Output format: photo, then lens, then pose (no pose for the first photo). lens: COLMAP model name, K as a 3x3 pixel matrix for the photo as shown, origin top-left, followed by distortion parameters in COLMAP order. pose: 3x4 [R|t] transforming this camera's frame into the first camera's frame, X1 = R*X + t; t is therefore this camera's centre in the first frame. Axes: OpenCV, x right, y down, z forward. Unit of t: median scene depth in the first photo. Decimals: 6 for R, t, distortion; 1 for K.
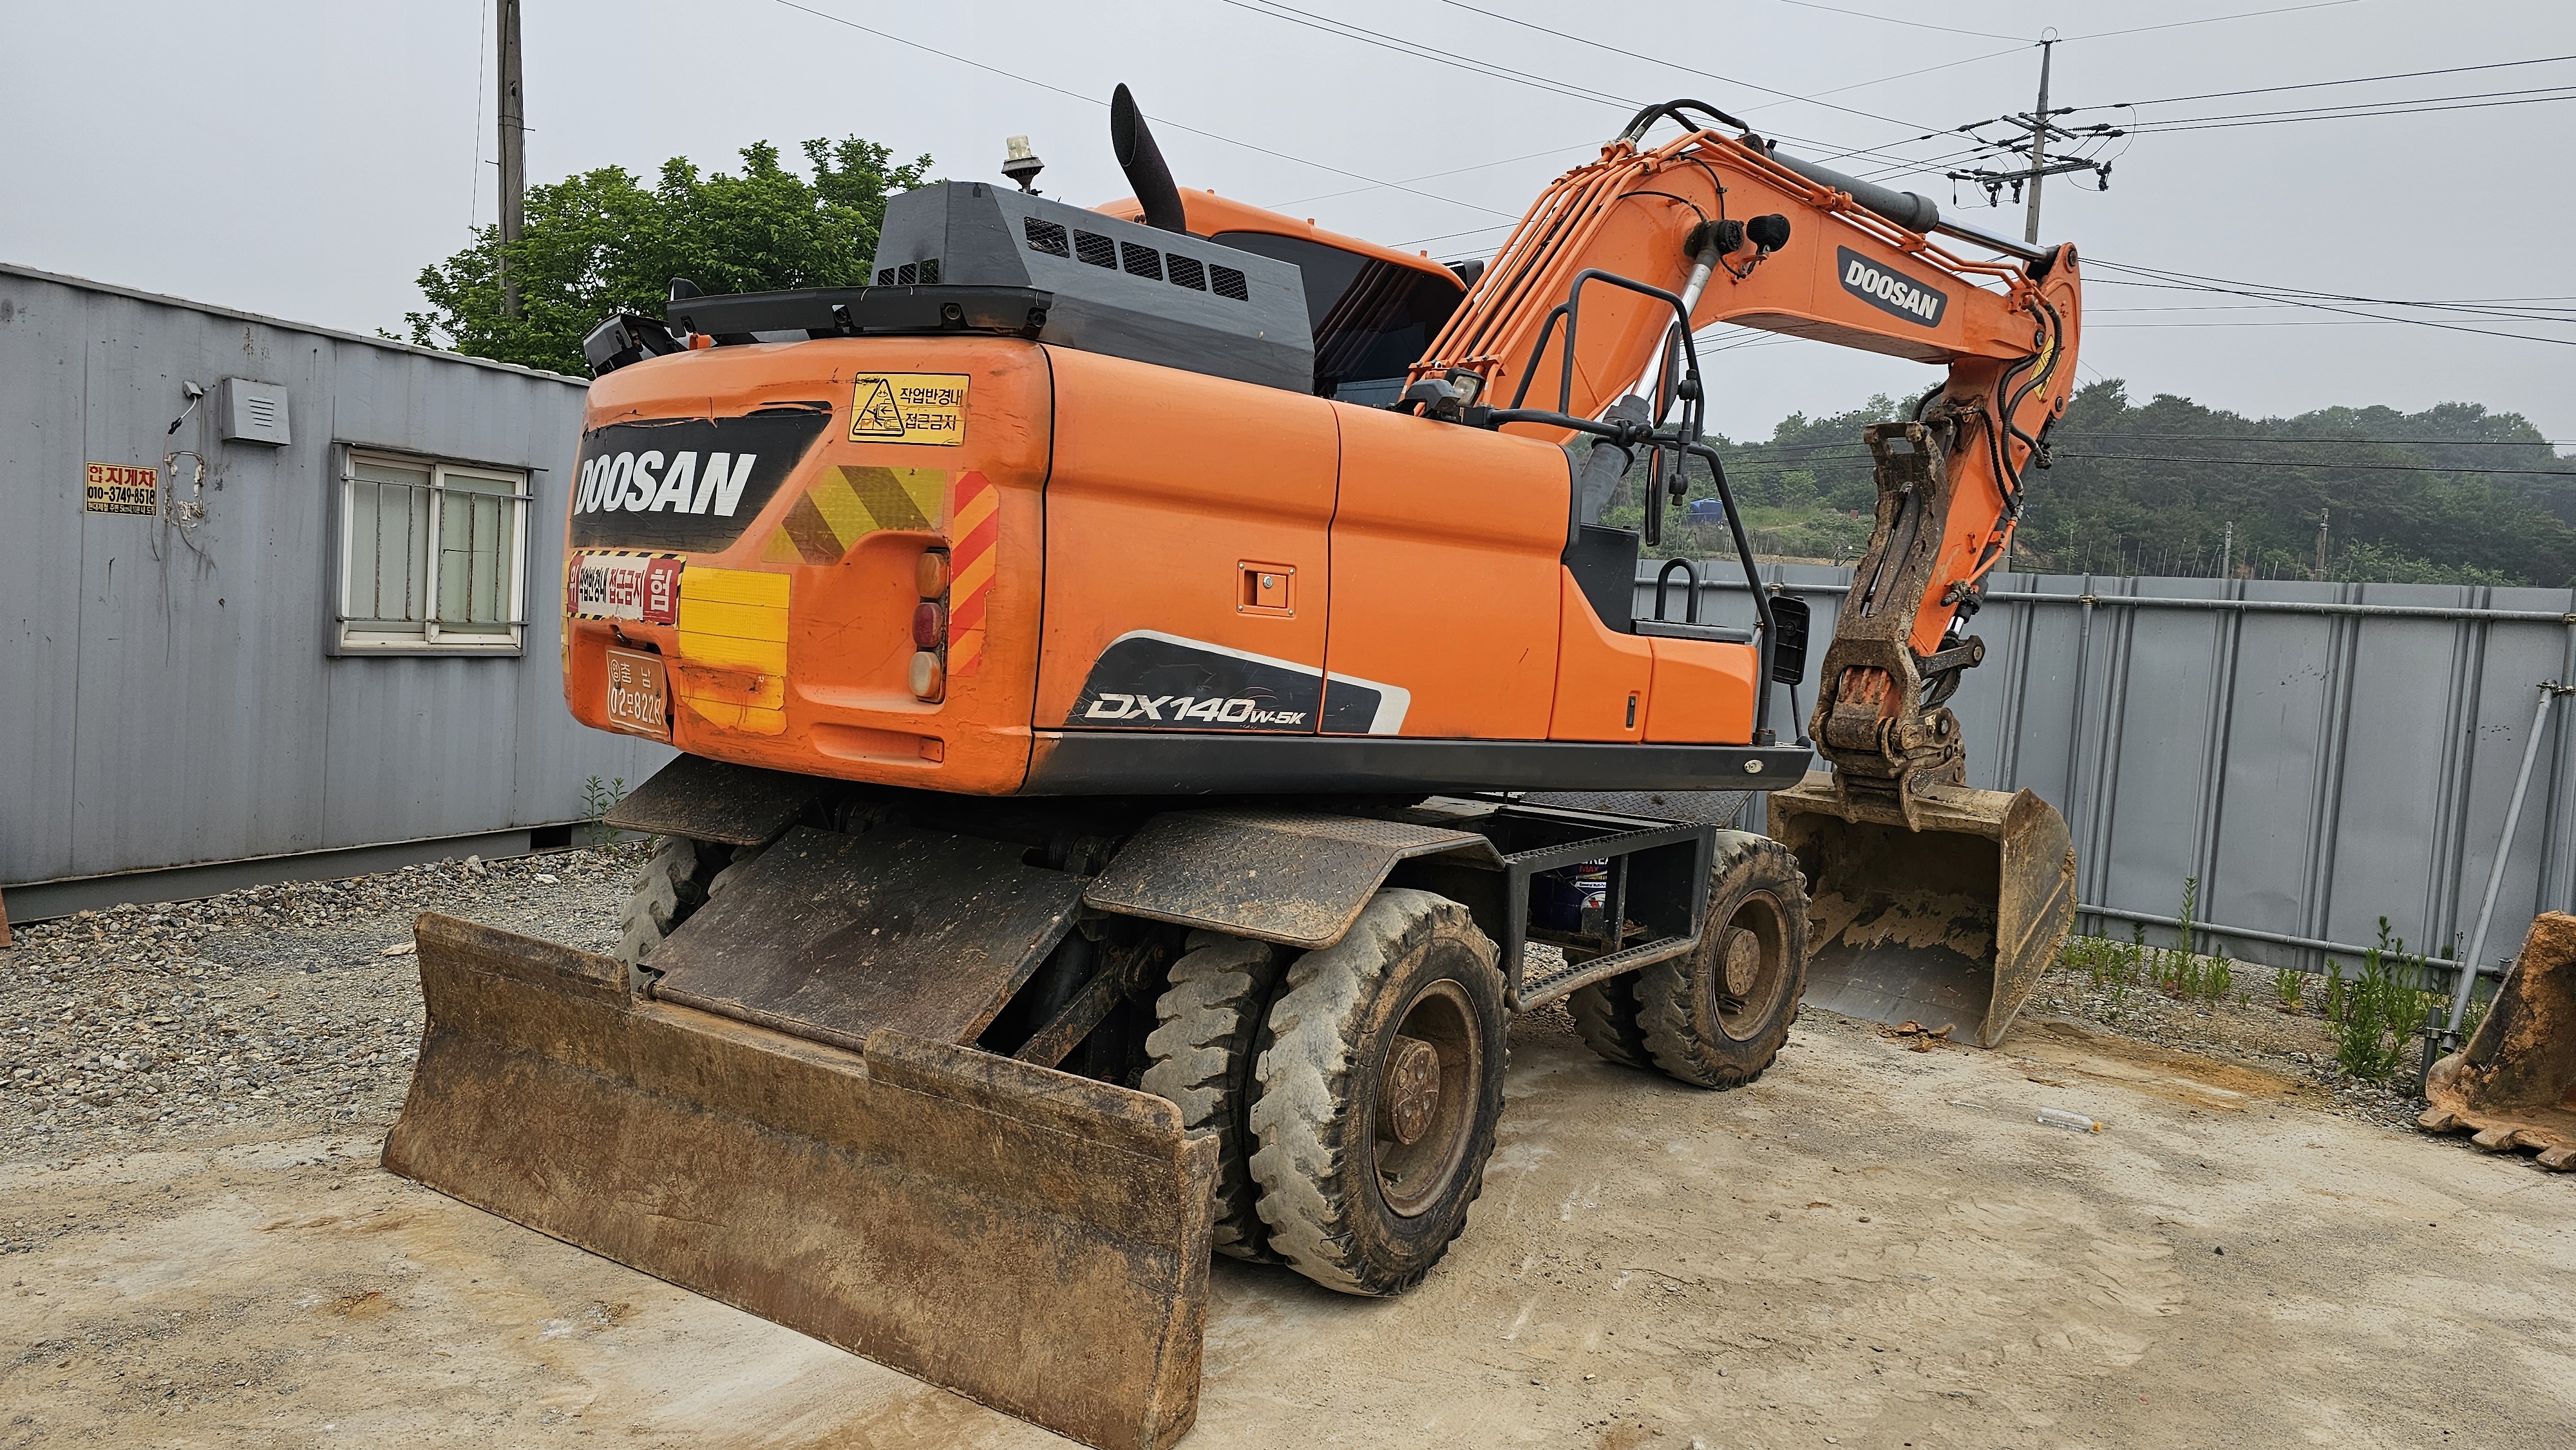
lens RADIAL K [[1602.5, 0, 1292.5], [0, 1602.5, 692.2], [0, 0, 1]] dist [0.068709, -0.000667]
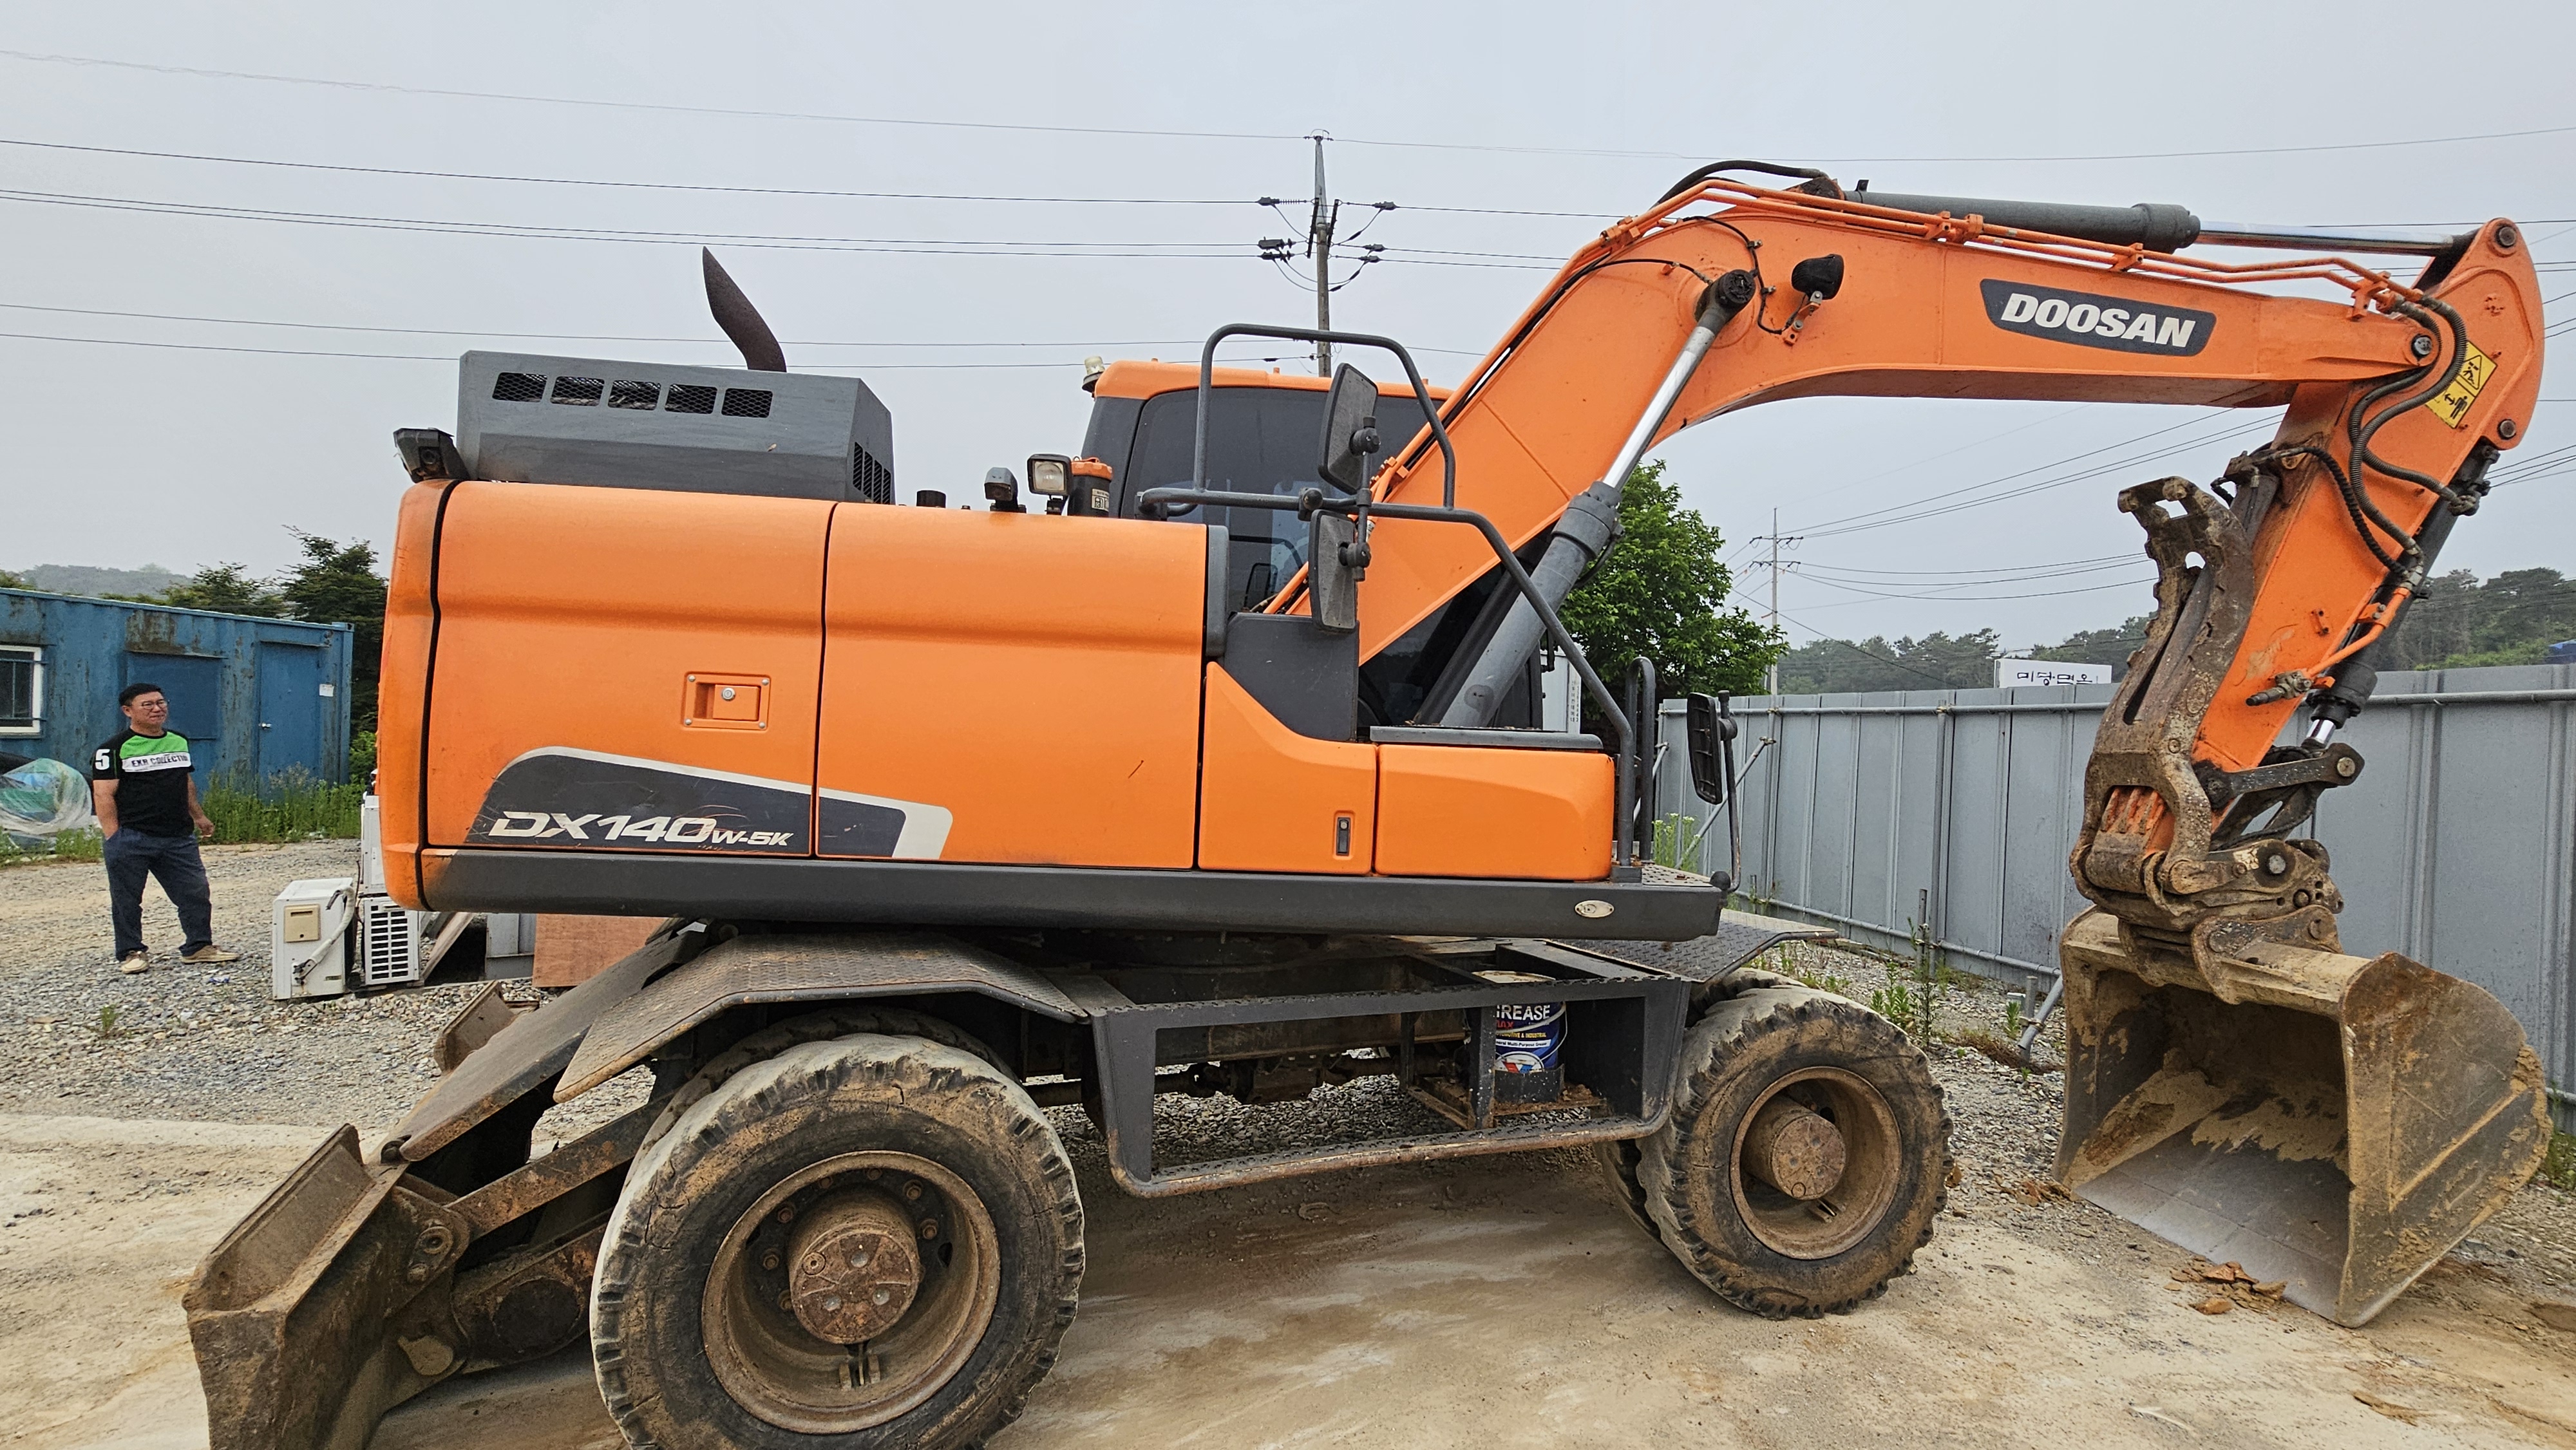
lens RADIAL K [[1139.5, 0, 1288.0], [0, 1139.5, 725.0], [0, 0, 1]] dist [-0.009732, 0.009123]
pose [[0.838344, -0.052195, -0.542638, 0.375019], [0.000511, 0.995481, -0.094963, 0.008111], [0.545142, 0.079334, 0.834582, 0.369541]]
